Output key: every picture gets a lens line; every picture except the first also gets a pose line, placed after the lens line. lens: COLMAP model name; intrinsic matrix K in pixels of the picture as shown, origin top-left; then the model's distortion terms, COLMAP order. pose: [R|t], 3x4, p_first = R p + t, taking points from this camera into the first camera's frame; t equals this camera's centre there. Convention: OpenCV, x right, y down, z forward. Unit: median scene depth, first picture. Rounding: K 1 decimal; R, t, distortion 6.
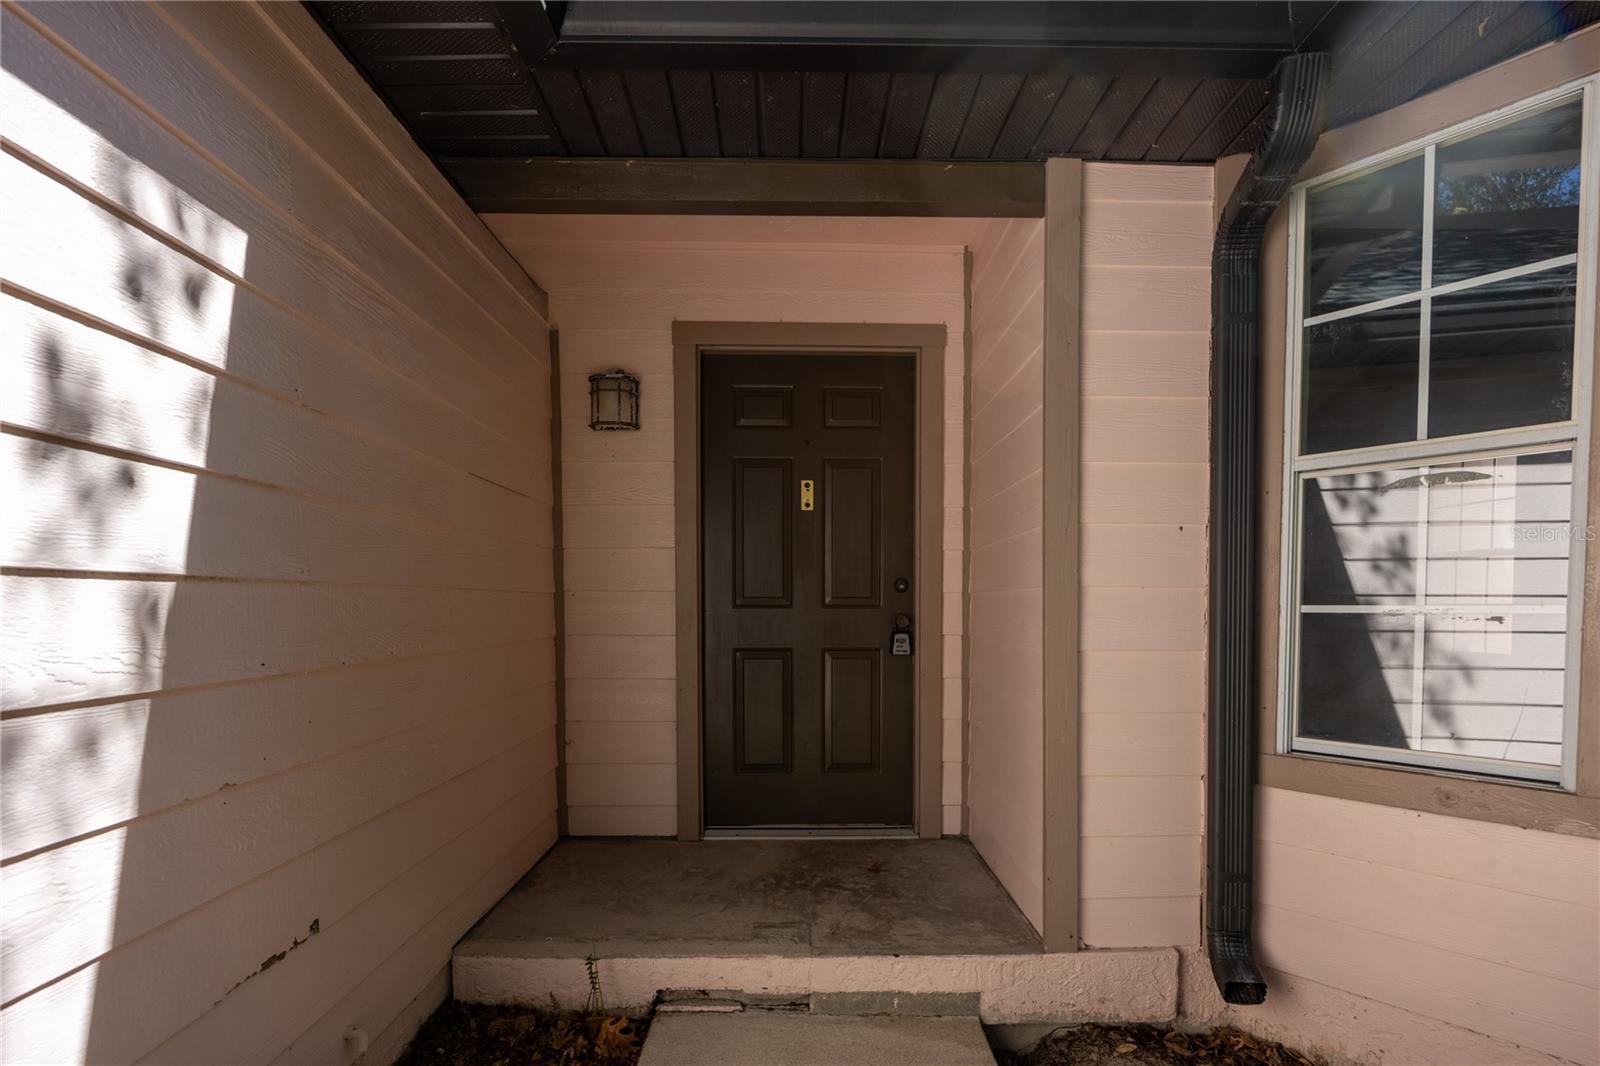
lens RADIAL K [[826.8, 0, 797.4], [0, 826.8, 634.4], [0, 0, 1]] dist [-0.001739, -0.000087]
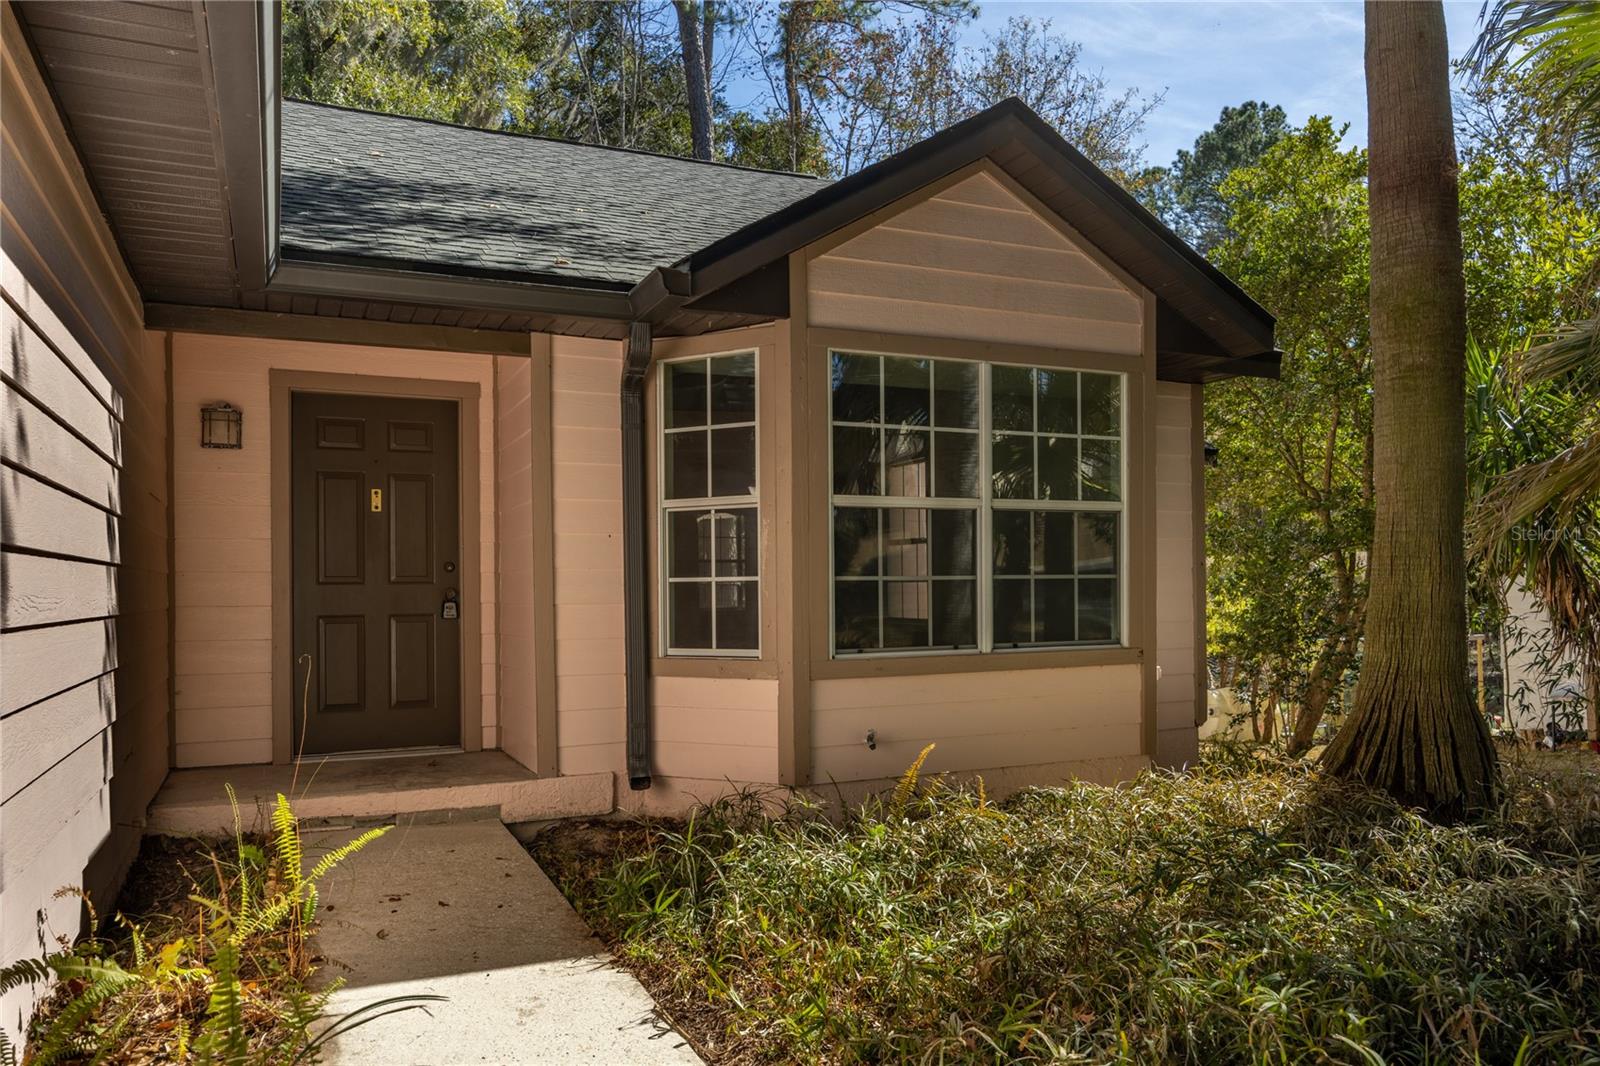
lens RADIAL K [[1181.8, 0, 796.4], [0, 1181.8, 579.2], [0, 0, 1]] dist [-0.010610, -0.000456]
pose [[0.915854, -0.005728, 0.401470, -0.139426], [0.024257, 0.998861, -0.041086, 0.057186], [-0.400778, 0.047367, 0.914950, -1.066031]]
